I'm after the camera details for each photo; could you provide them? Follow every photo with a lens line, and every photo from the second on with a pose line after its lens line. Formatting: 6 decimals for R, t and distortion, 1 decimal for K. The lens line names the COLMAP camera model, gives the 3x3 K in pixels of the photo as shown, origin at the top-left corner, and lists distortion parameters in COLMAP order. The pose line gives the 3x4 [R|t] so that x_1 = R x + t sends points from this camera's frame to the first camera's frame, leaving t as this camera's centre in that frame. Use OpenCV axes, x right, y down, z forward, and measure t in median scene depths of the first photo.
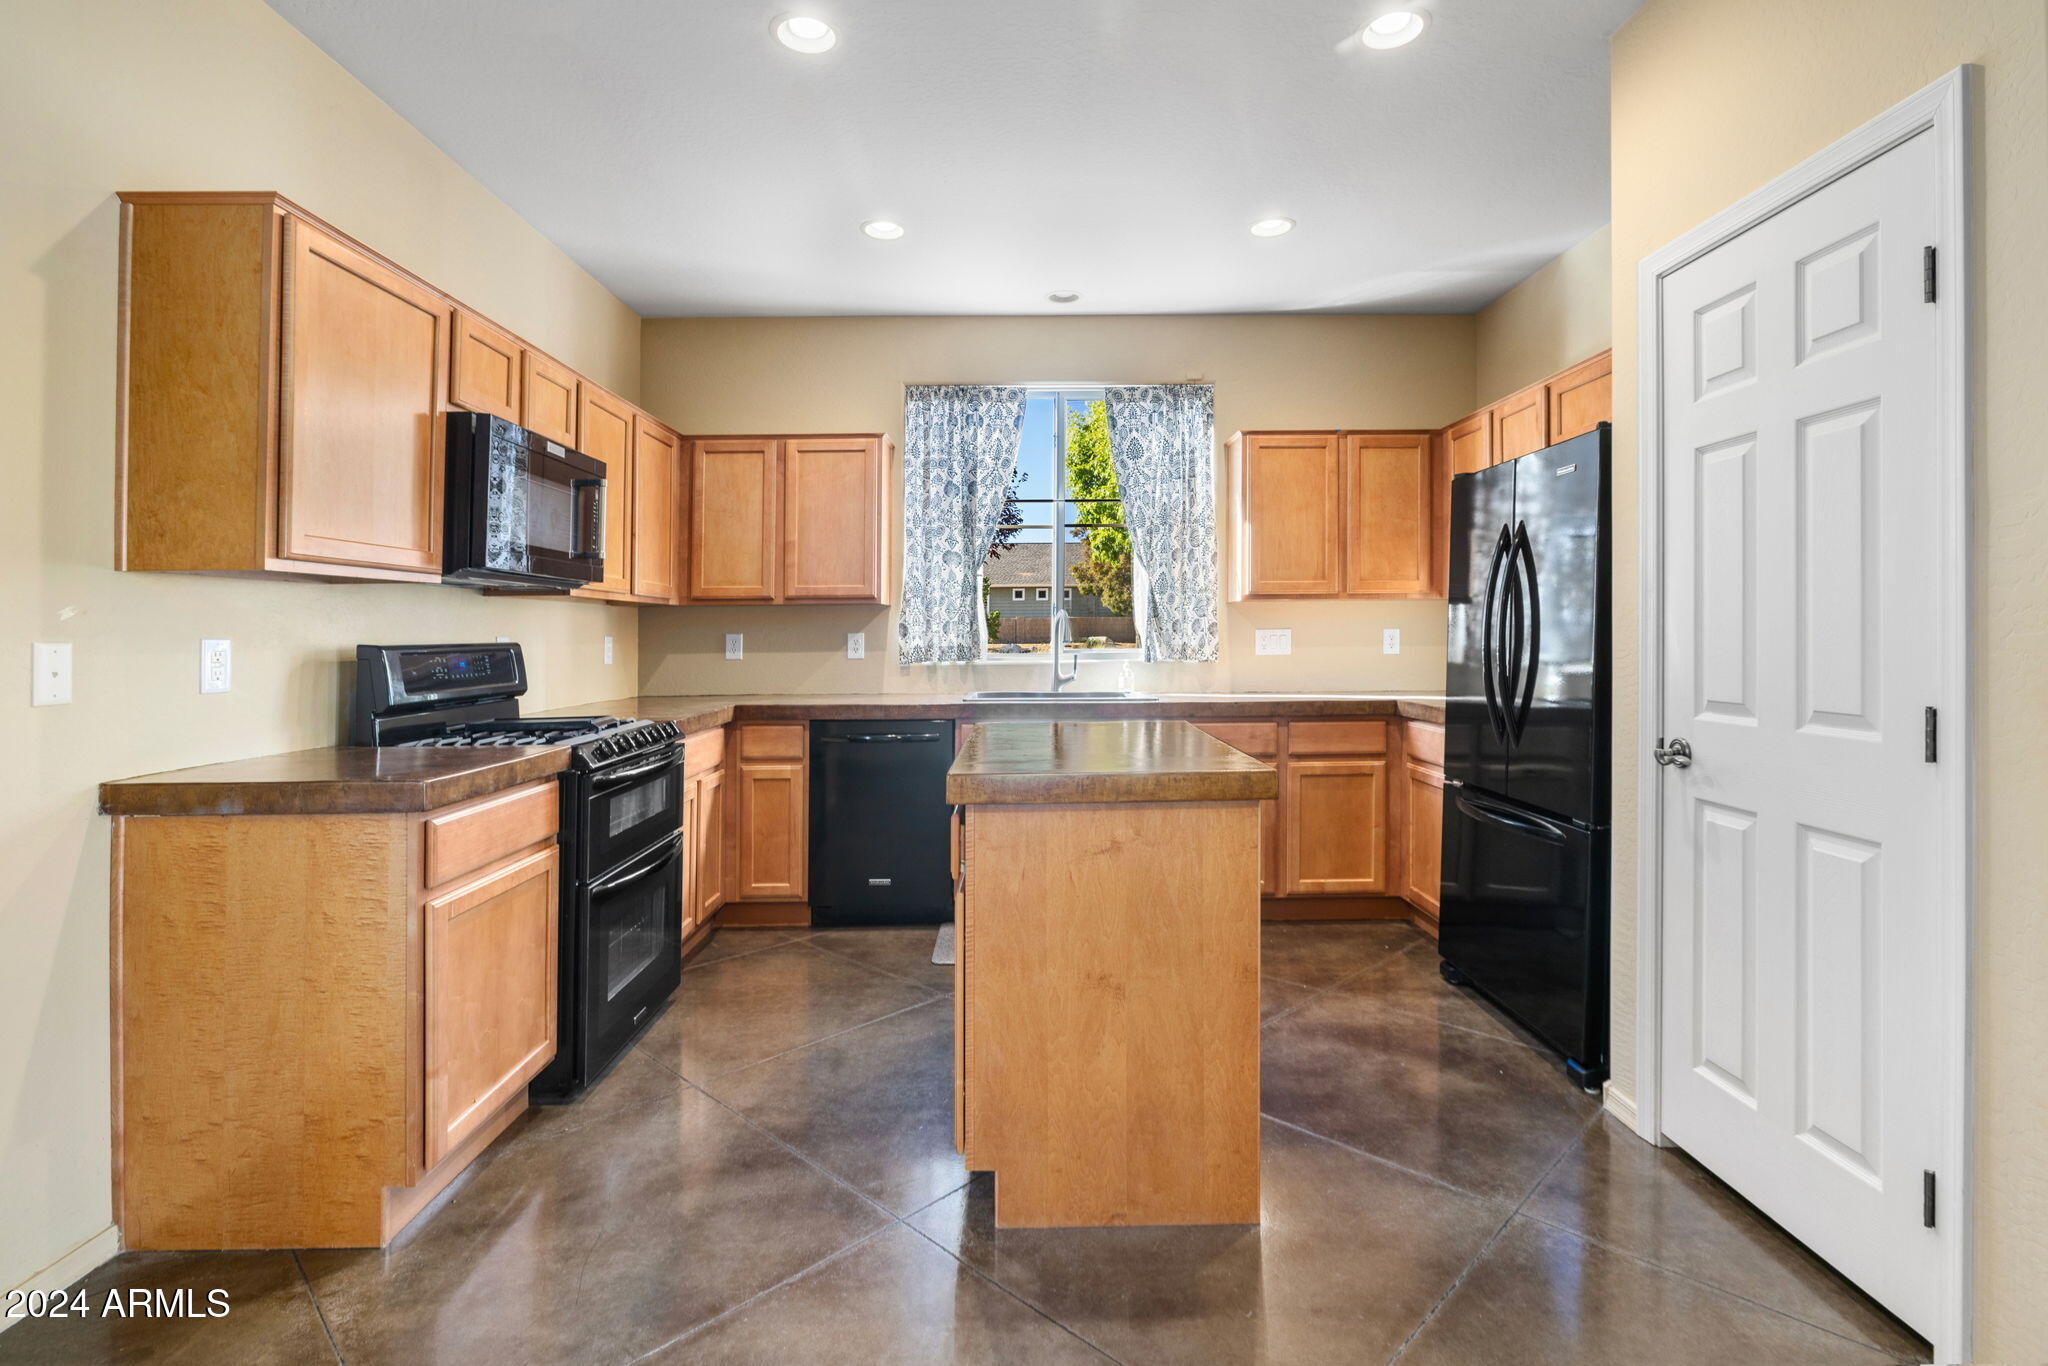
lens RADIAL K [[853.7, 0, 963.9], [0, 853.7, 704.6], [0, 0, 1]] dist [0.001299, 0.000307]
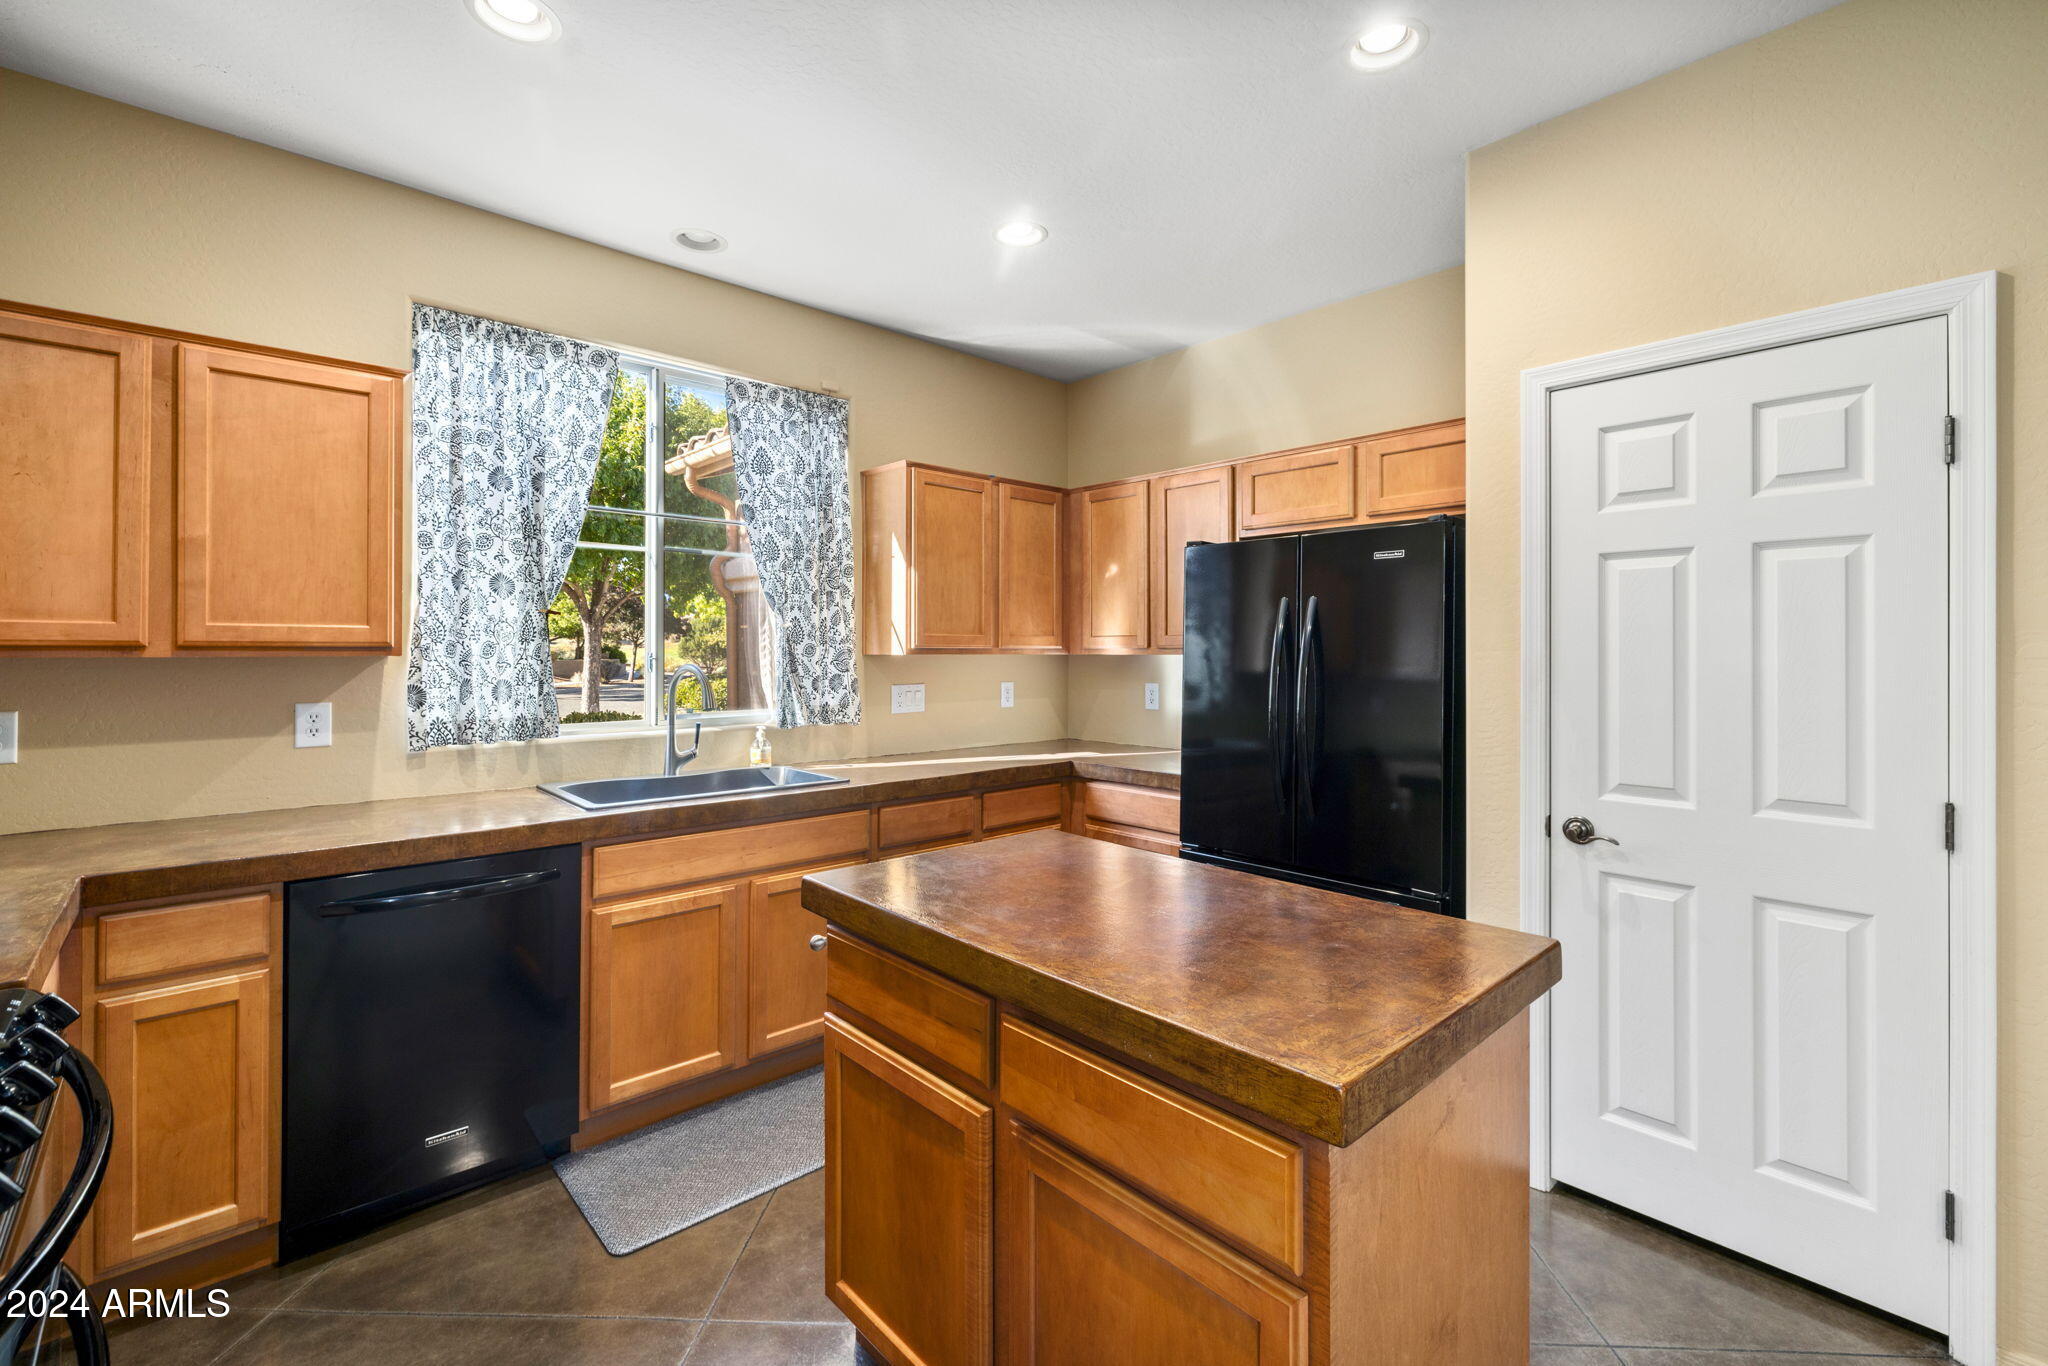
lens RADIAL K [[853.7, 0, 963.9], [0, 853.7, 704.6], [0, 0, 1]] dist [0.001299, 0.000307]
pose [[0.748547, -0.036113, 0.662098, -0.199143], [0.055127, 0.998448, -0.007866, -0.059341], [-0.660787, 0.042388, 0.749376, 0.300817]]
